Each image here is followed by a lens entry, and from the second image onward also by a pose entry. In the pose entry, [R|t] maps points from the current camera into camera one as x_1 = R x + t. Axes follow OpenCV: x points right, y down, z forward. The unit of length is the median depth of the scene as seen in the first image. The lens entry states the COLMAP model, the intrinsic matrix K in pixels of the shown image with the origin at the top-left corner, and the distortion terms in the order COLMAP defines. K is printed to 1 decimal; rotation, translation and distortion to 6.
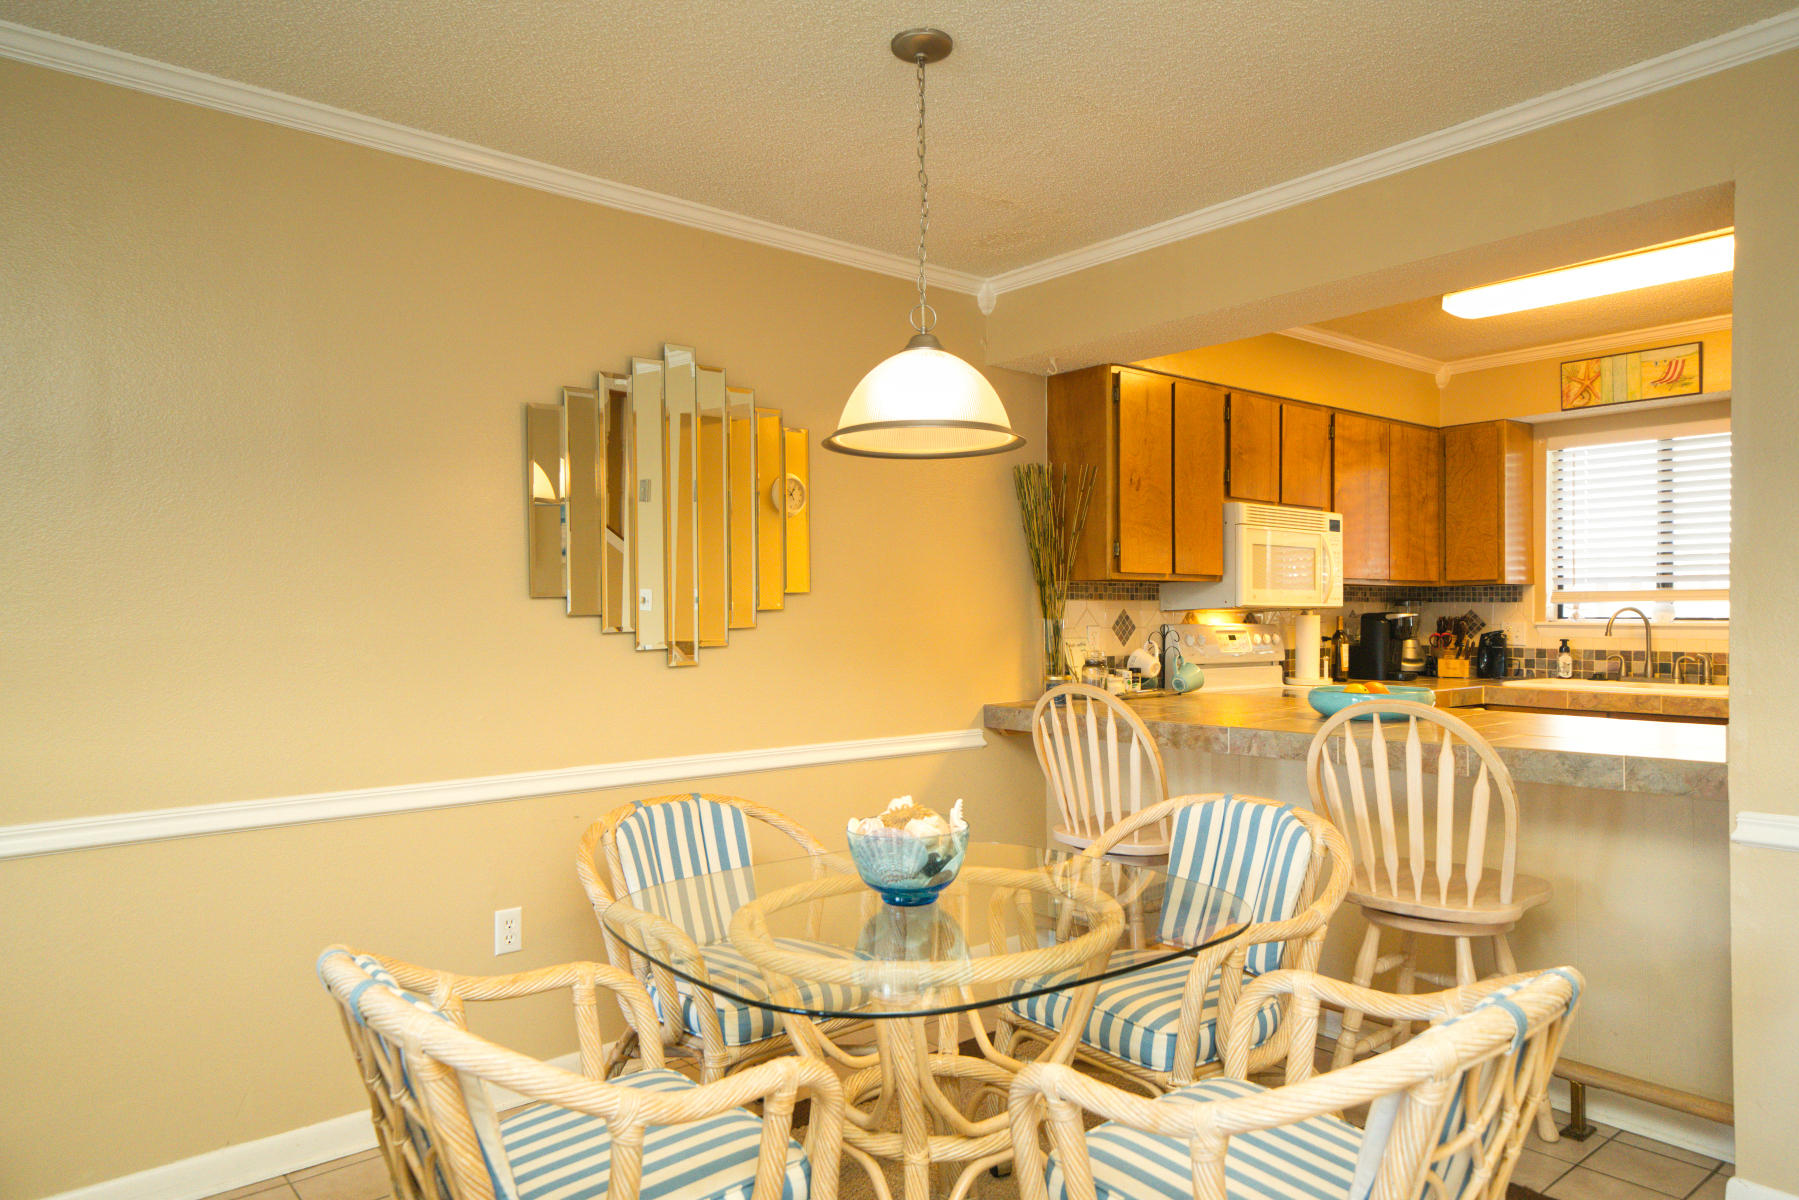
lens RADIAL K [[1197.0, 0, 874.4], [0, 1197.0, 611.7], [0, 0, 1]] dist [0.027746, 0.003719]
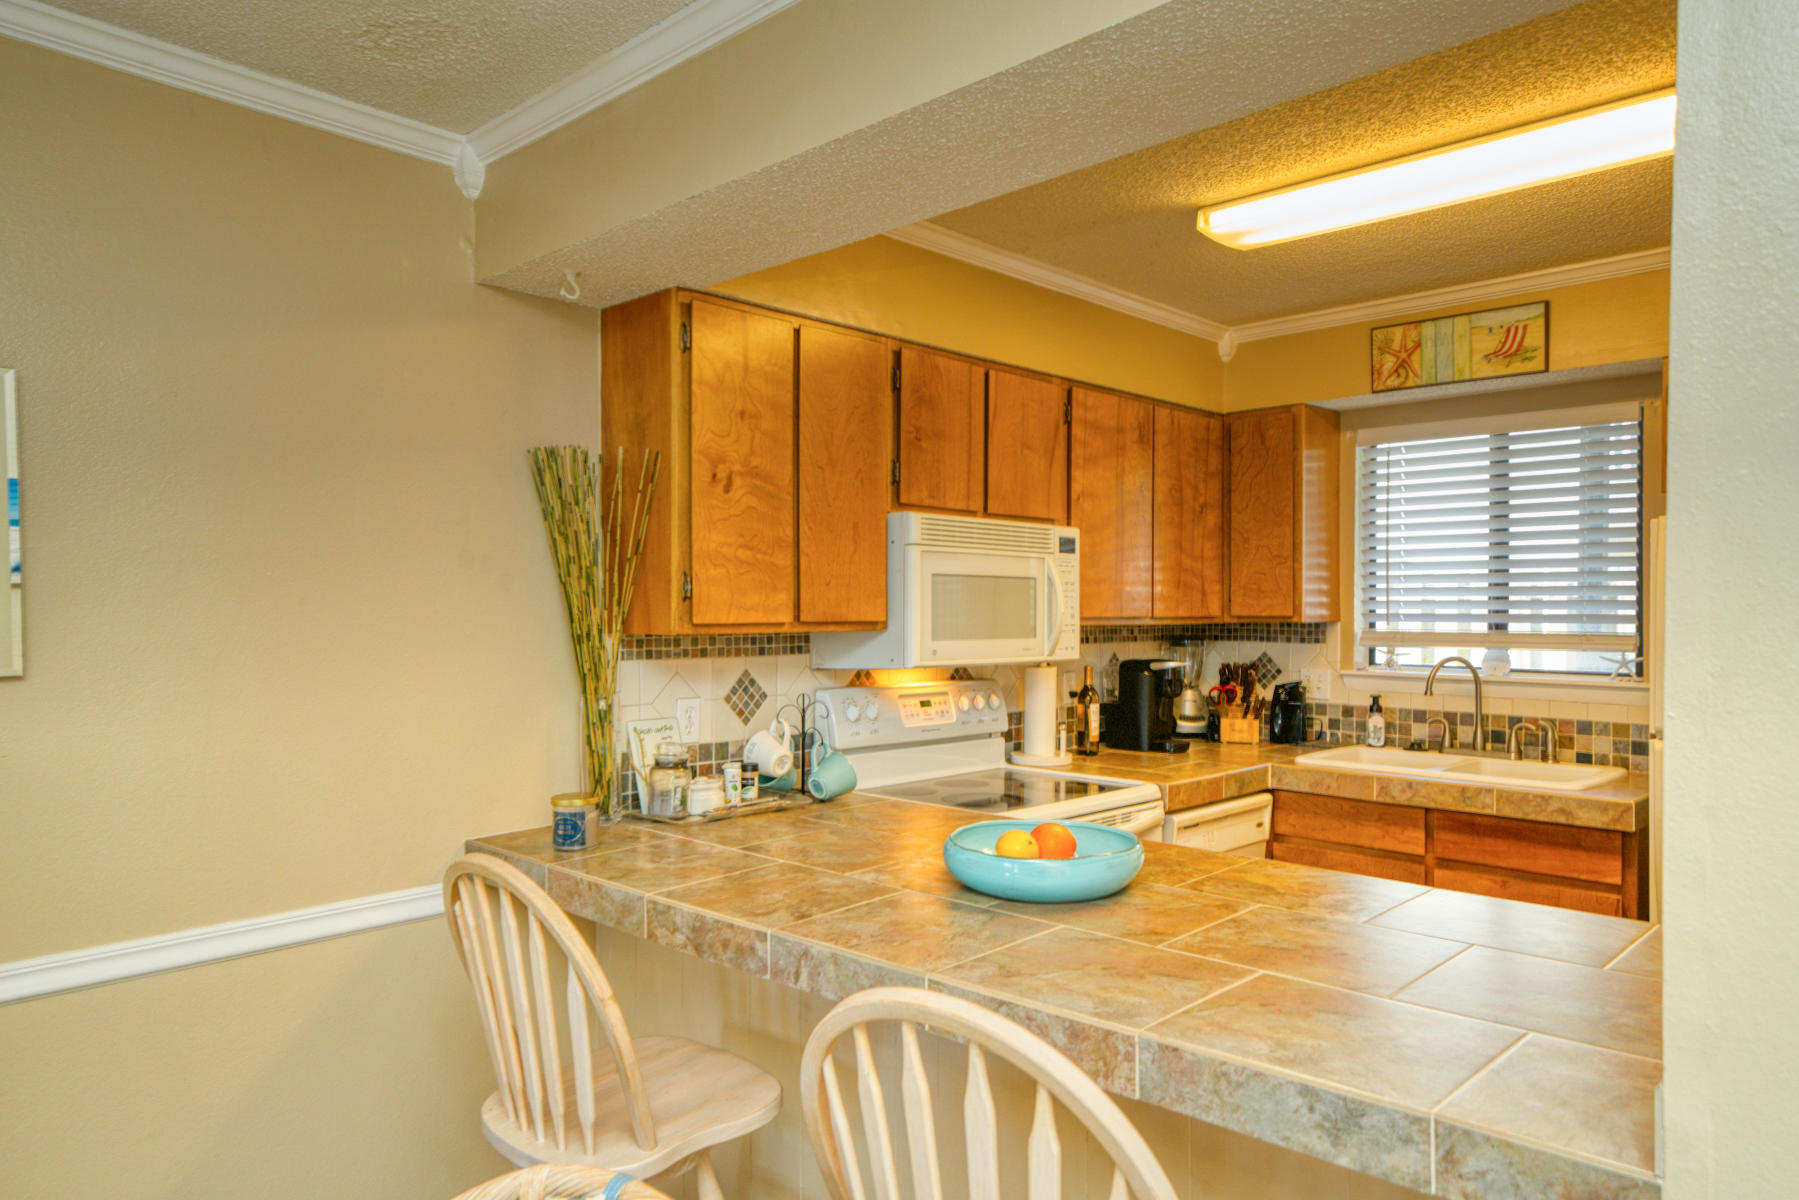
lens RADIAL K [[1197.0, 0, 886.5], [0, 1197.0, 609.2], [0, 0, 1]] dist [0.027746, 0.003719]
pose [[0.993534, 0.003866, 0.113465, 0.188012], [-0.004407, 0.999980, 0.004518, -0.034965], [-0.113445, -0.004988, 0.993532, 0.296967]]
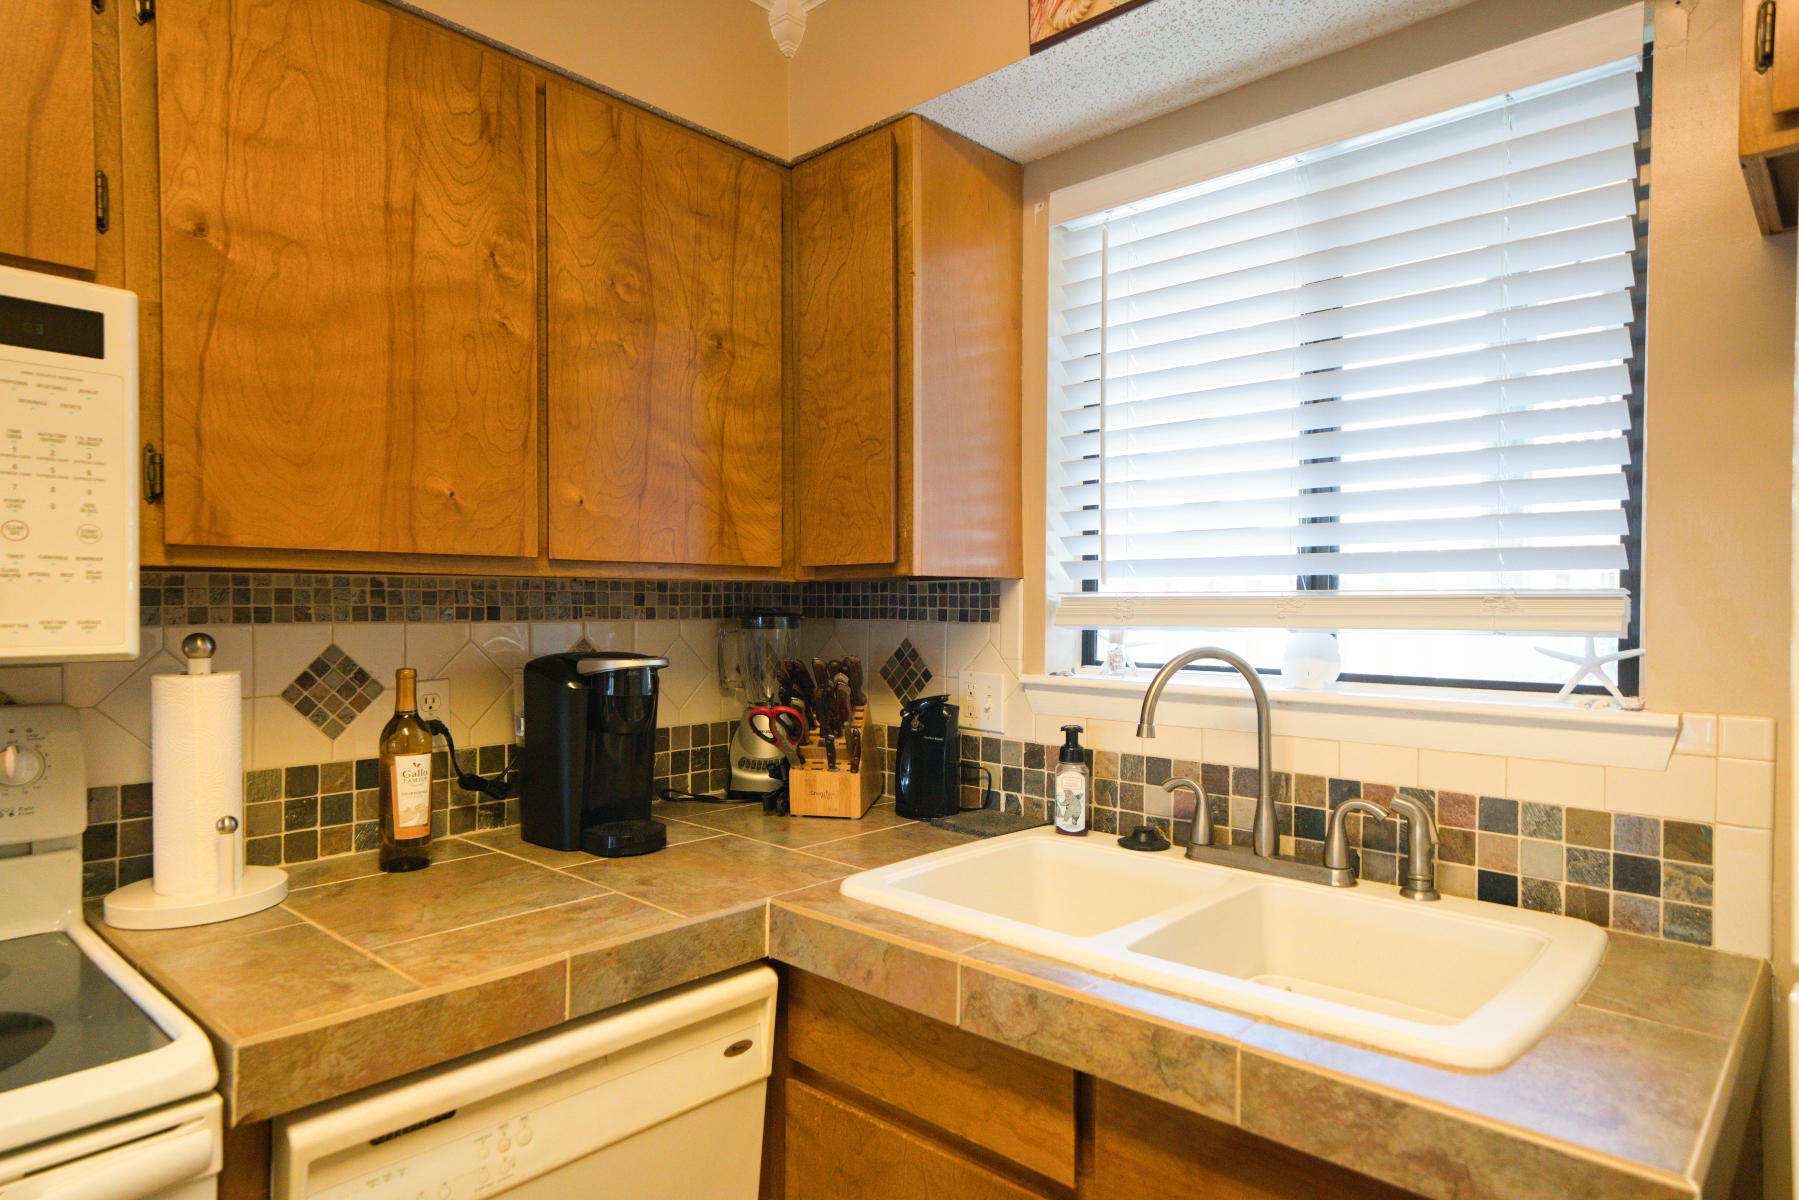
lens RADIAL K [[1044.0, 0, 896.3], [0, 1044.0, 614.0], [0, 0, 1]] dist [0.023115, 0.003002]
pose [[0.991582, 0.003084, 0.129445, 0.500429], [-0.004448, 0.999938, 0.010253, -0.015354], [-0.129405, -0.010743, 0.991534, 0.725141]]
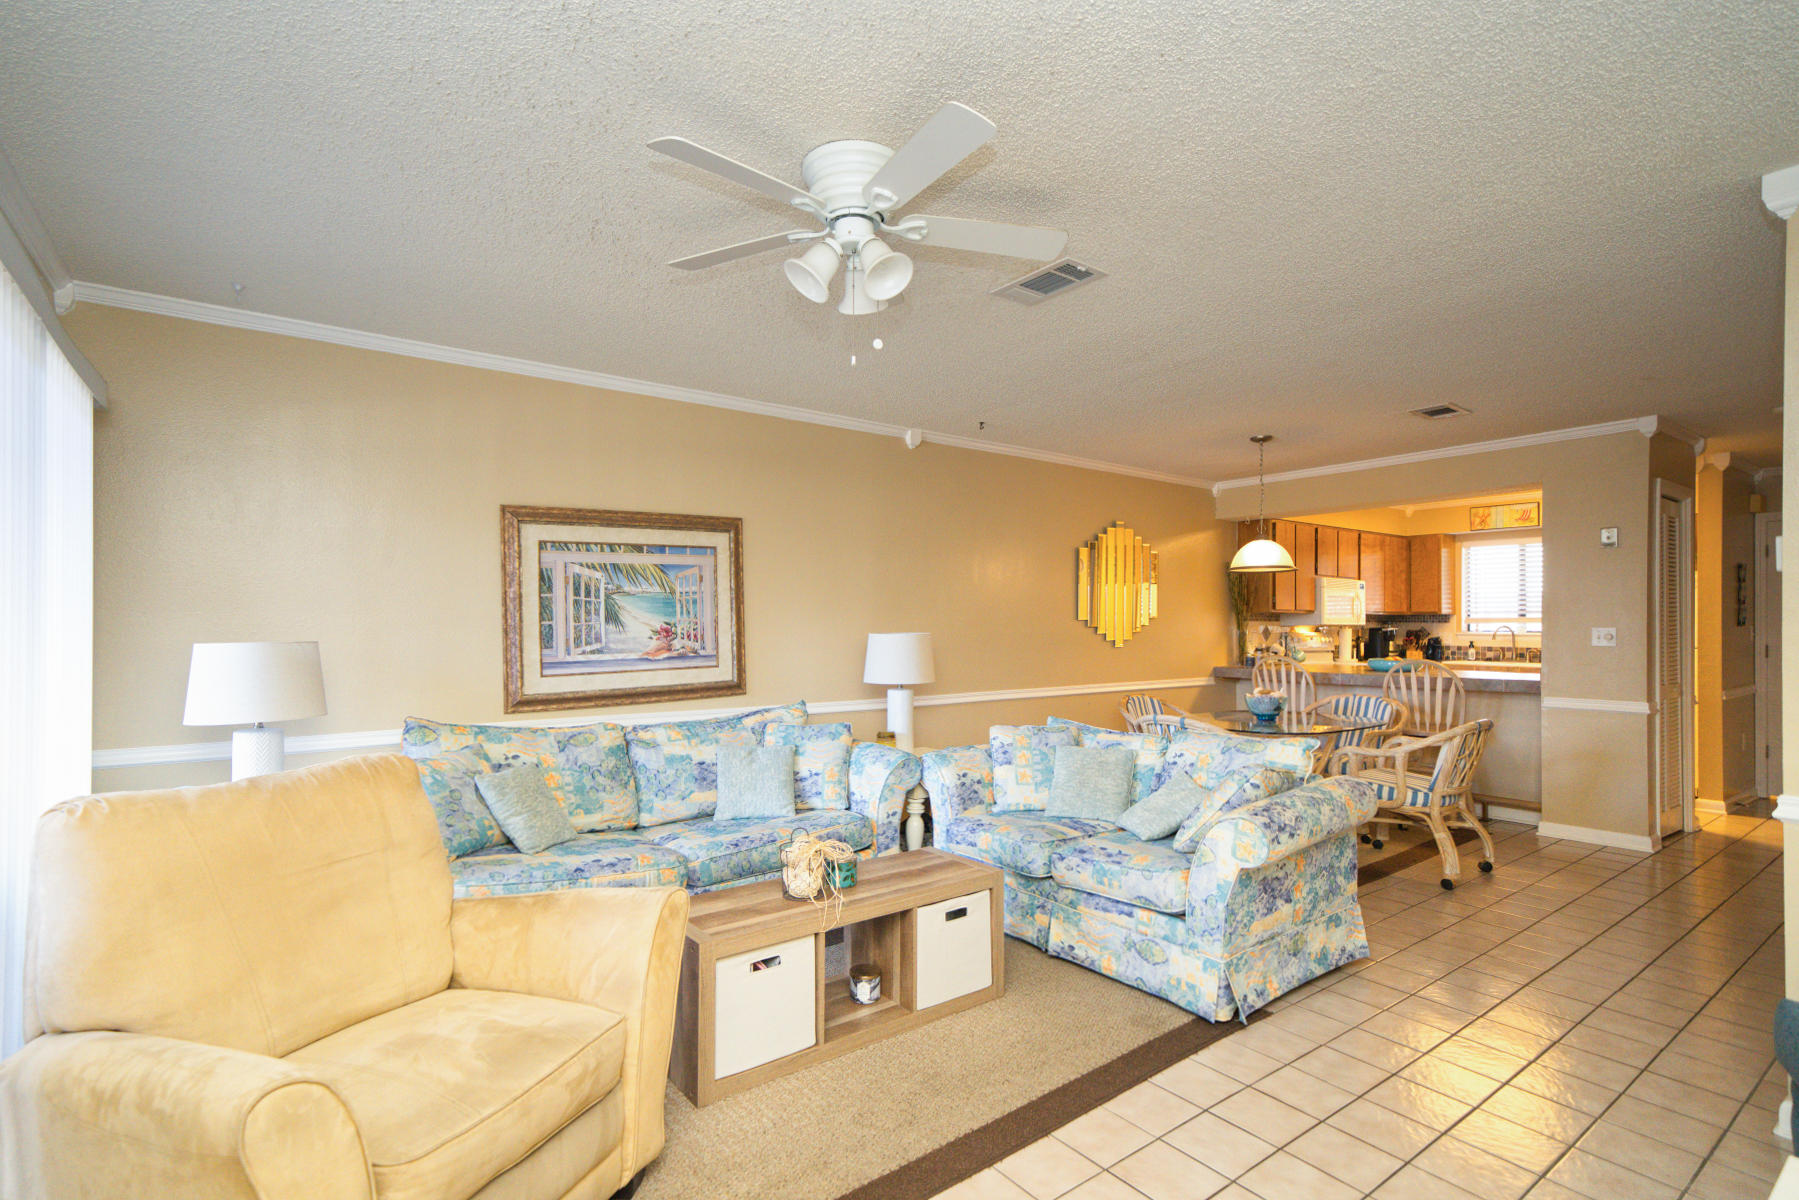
lens RADIAL K [[891.4, 0, 886.2], [0, 891.4, 617.1], [0, 0, 1]] dist [0.022875, 0.000483]
pose [[0.999145, 0.006118, -0.040880, -0.372485], [-0.006420, 0.999953, -0.007256, -0.000674], [0.040834, 0.007512, 0.999138, -0.587529]]
